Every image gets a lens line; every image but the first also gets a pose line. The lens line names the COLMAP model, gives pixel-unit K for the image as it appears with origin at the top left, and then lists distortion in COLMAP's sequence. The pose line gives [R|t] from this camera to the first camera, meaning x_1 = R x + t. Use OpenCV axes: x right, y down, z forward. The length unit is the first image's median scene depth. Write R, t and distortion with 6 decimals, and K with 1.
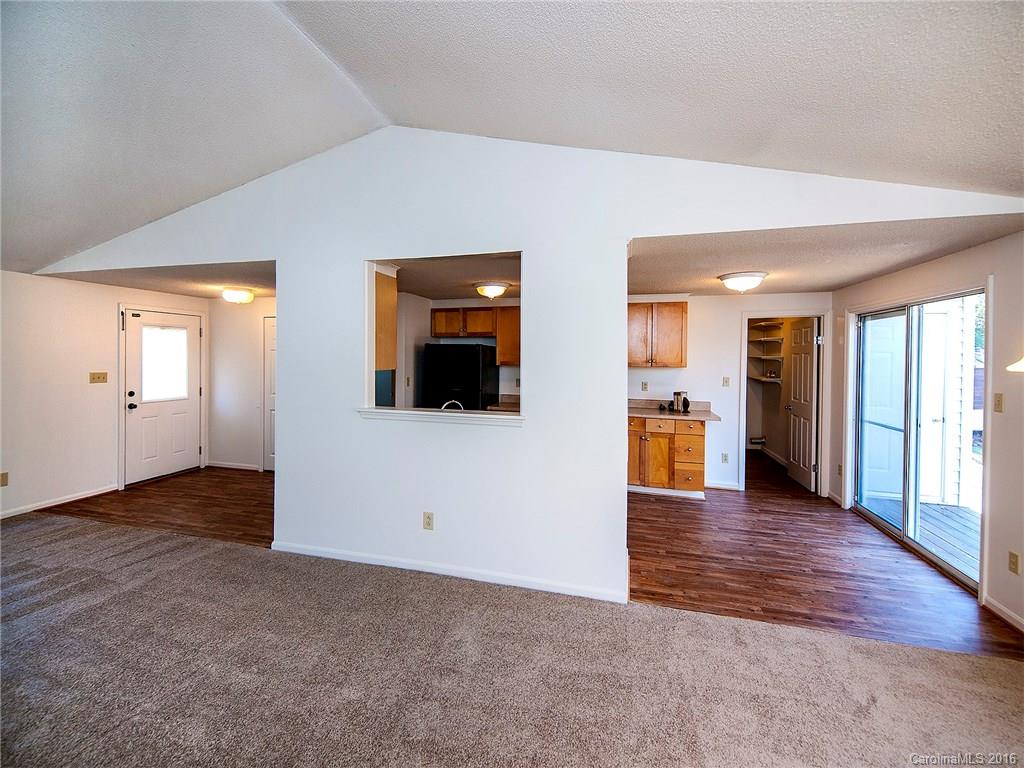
lens RADIAL K [[425.2, 0, 513.9], [0, 425.2, 355.9], [0, 0, 1]] dist [-0.001454, -0.002966]
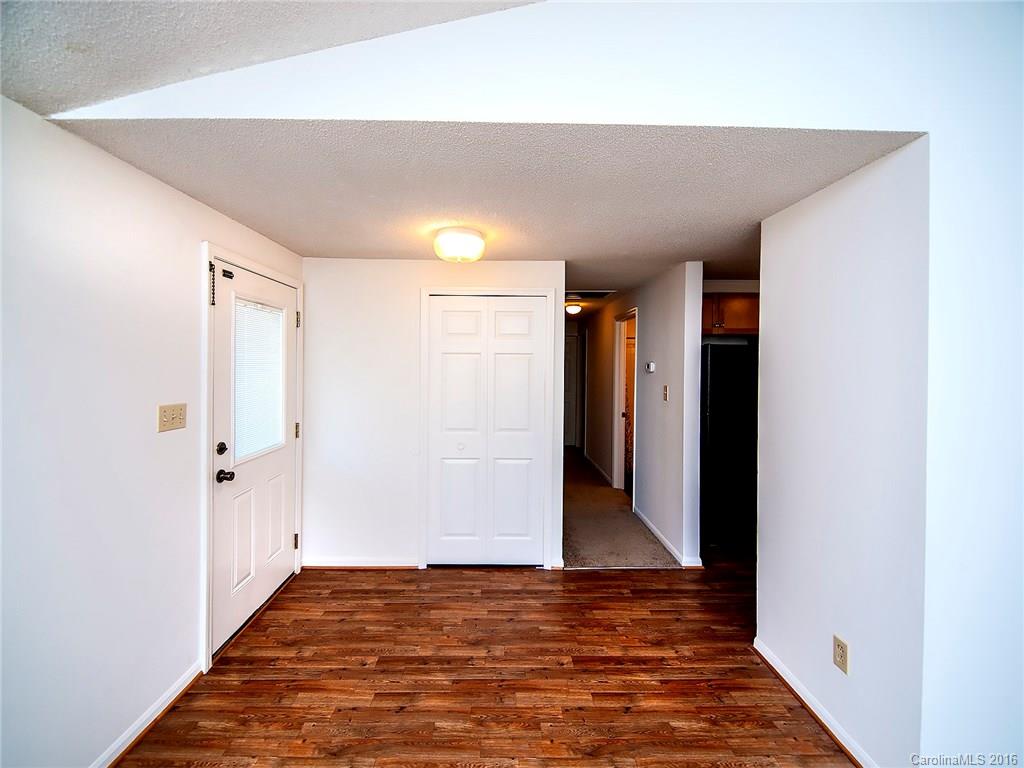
lens RADIAL K [[425.2, 0, 500.5], [0, 425.2, 360.5], [0, 0, 1]] dist [-0.001454, -0.002966]
pose [[0.964761, 0.003192, 0.263108, -0.736813], [-0.002985, 0.999995, -0.001187, -0.003345], [-0.263110, 0.000360, 0.964766, 0.490997]]
